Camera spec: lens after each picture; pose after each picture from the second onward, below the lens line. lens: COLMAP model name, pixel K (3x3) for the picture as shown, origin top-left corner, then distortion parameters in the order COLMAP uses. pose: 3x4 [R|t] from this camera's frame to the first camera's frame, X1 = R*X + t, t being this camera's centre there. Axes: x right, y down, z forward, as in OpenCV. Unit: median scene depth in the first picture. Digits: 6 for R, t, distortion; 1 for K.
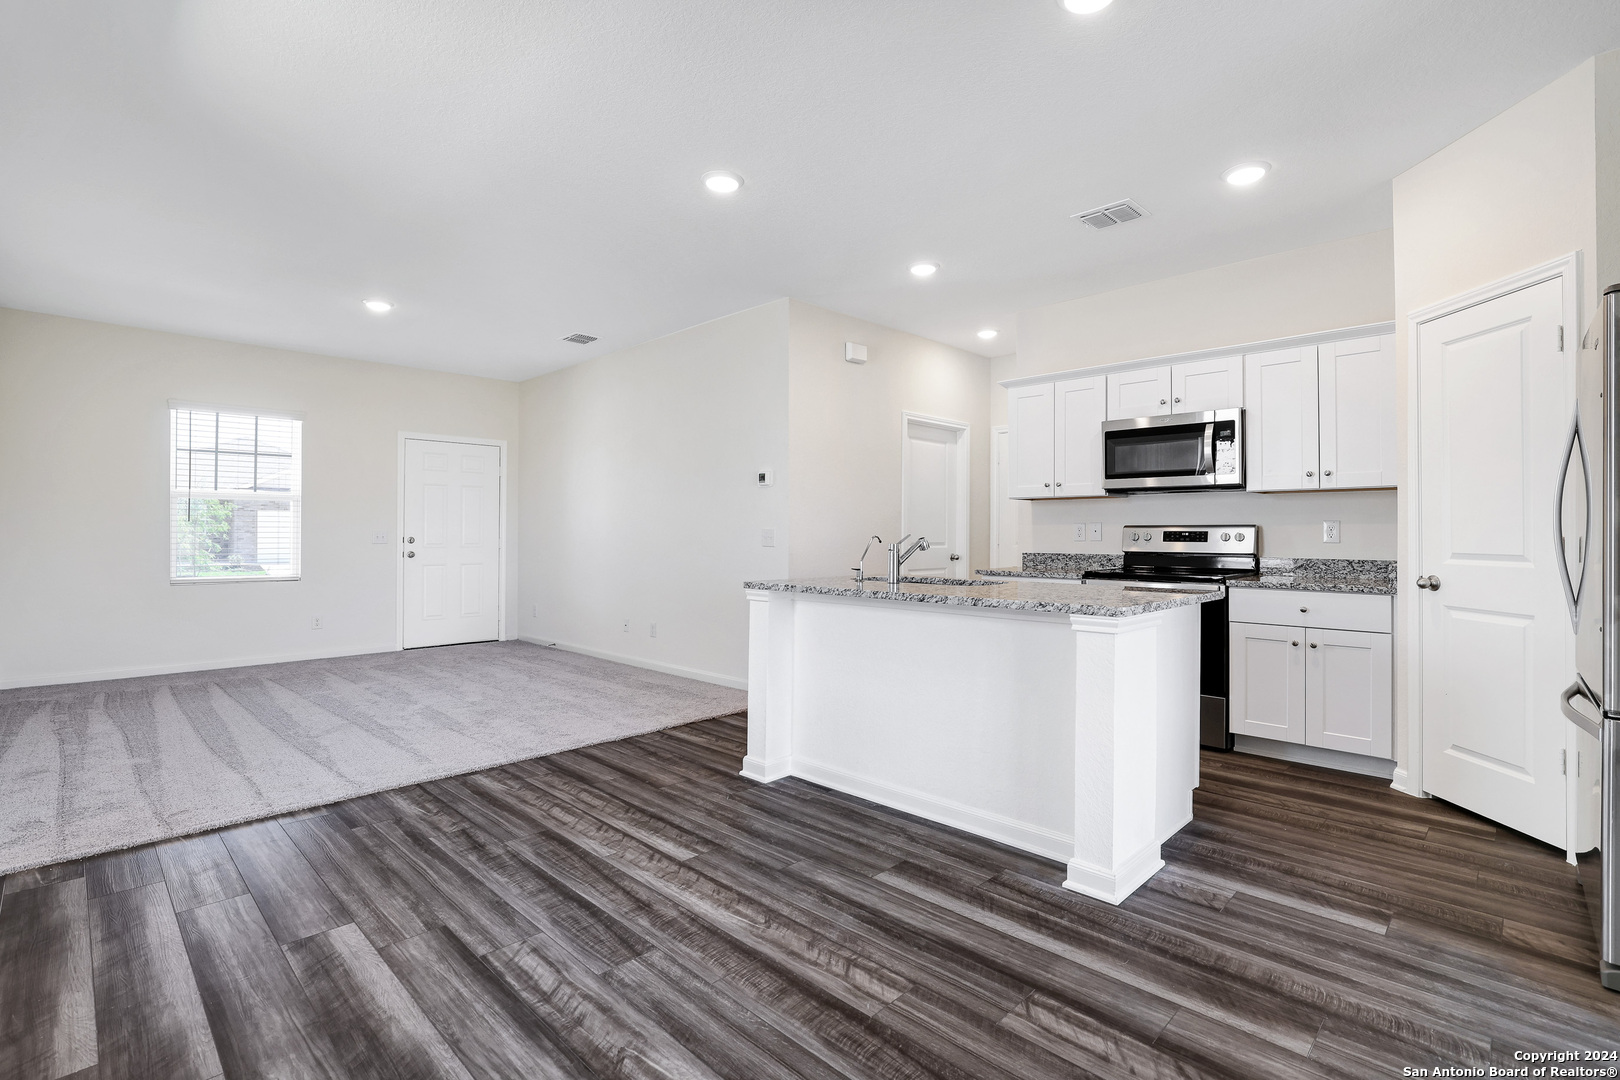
lens RADIAL K [[743.4, 0, 836.1], [0, 743.4, 520.4], [0, 0, 1]] dist [-0.015245, 0.001097]
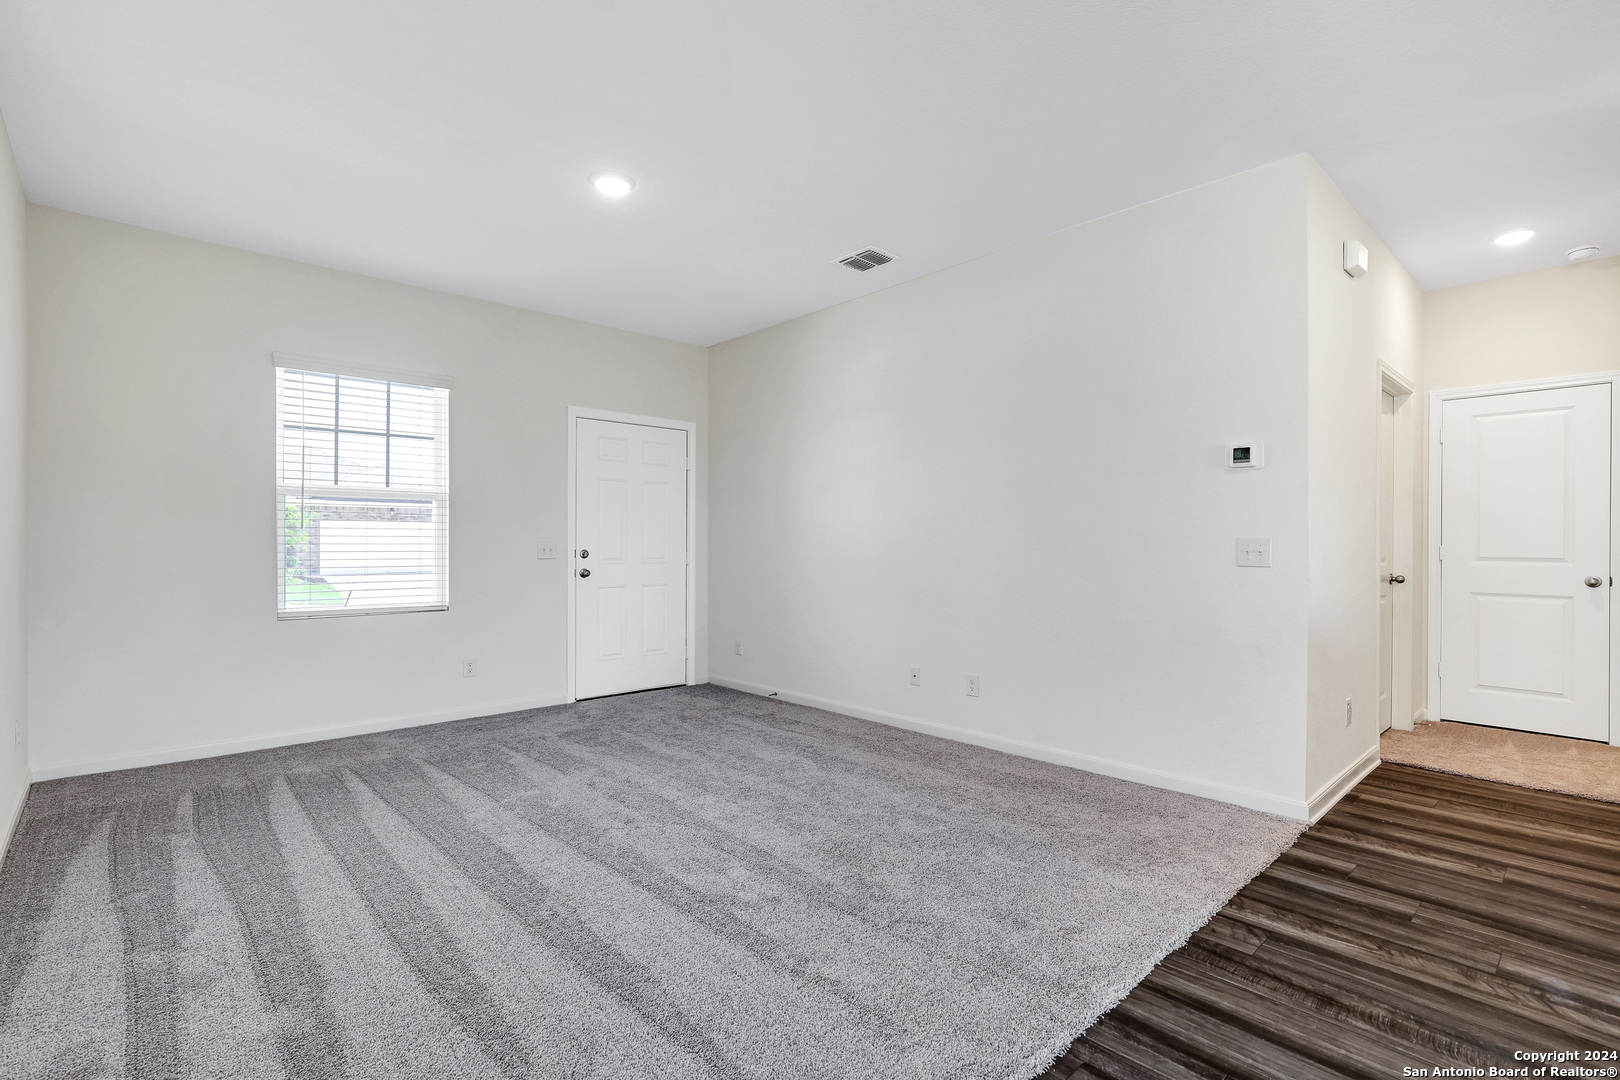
lens RADIAL K [[737.1, 0, 833.8], [0, 737.1, 544.8], [0, 0, 1]] dist [0.009235, 0.000589]
pose [[0.998794, -0.004443, -0.048898, -0.718968], [0.005381, 0.999804, 0.019077, 0.012044], [0.048803, -0.019317, 0.998622, 0.677151]]
